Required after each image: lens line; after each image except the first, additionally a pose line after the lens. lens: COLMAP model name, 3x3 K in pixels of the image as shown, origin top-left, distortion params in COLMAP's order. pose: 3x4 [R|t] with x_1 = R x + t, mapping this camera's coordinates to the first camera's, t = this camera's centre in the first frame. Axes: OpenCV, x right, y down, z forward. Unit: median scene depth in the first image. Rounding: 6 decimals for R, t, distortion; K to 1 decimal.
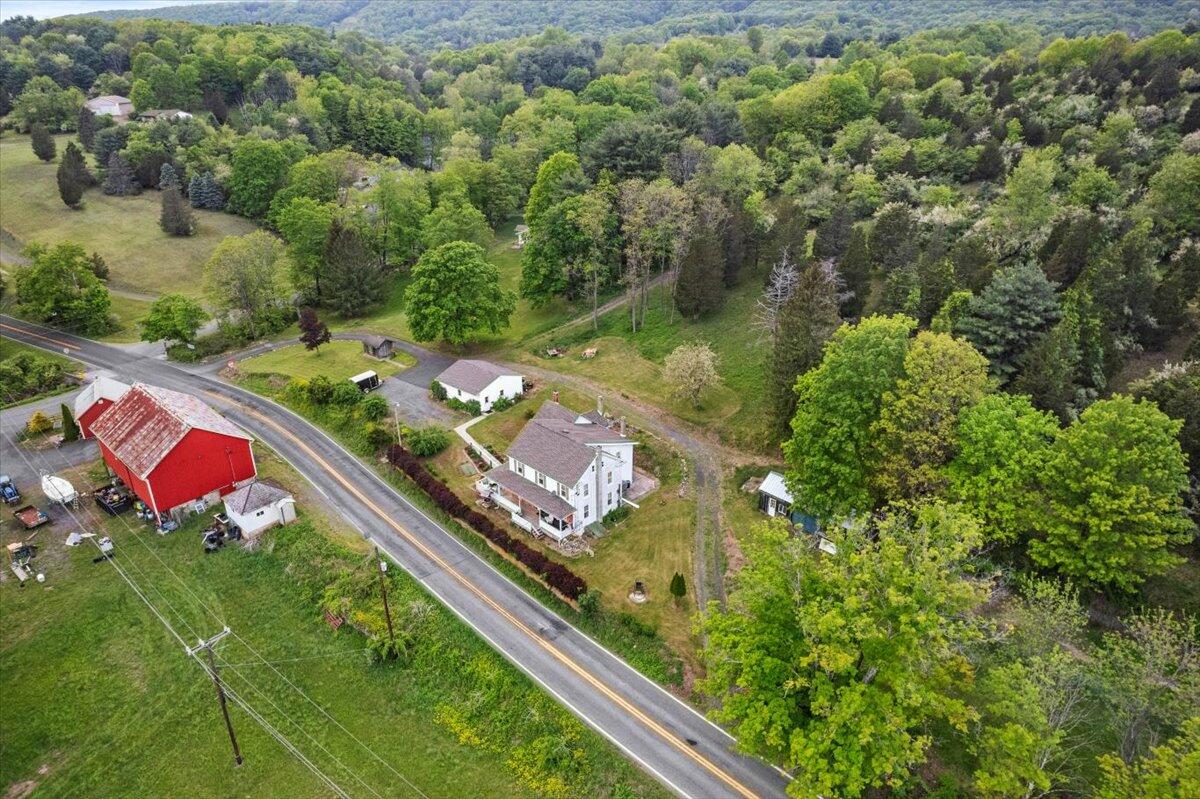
lens RADIAL K [[760.9, 0, 602.5], [0, 760.9, 396.7], [0, 0, 1]] dist [-0.069313, 0.057666]
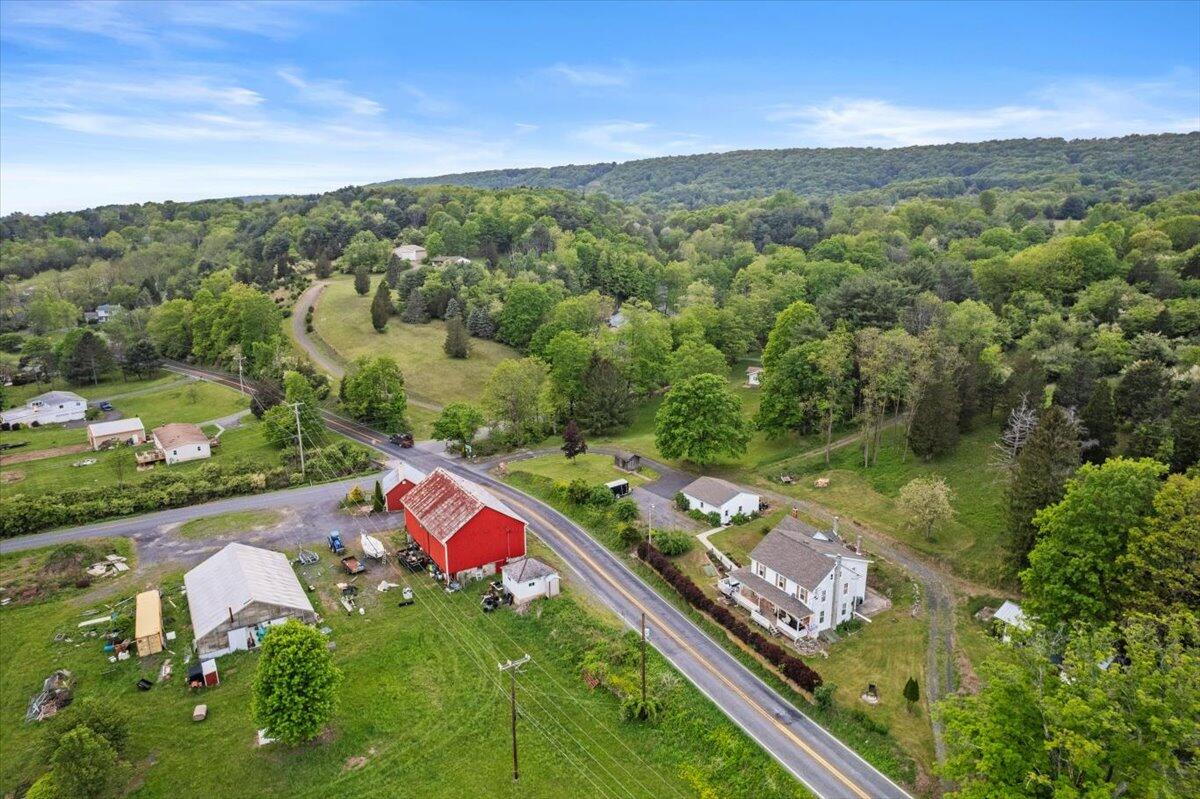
lens RADIAL K [[760.9, 0, 607.0], [0, 760.9, 398.4], [0, 0, 1]] dist [-0.069313, 0.057666]
pose [[0.962766, 0.064740, -0.262471, -0.035357], [-0.112795, 0.978552, -0.172377, 0.042855], [0.245681, 0.195564, 0.949418, -0.103946]]
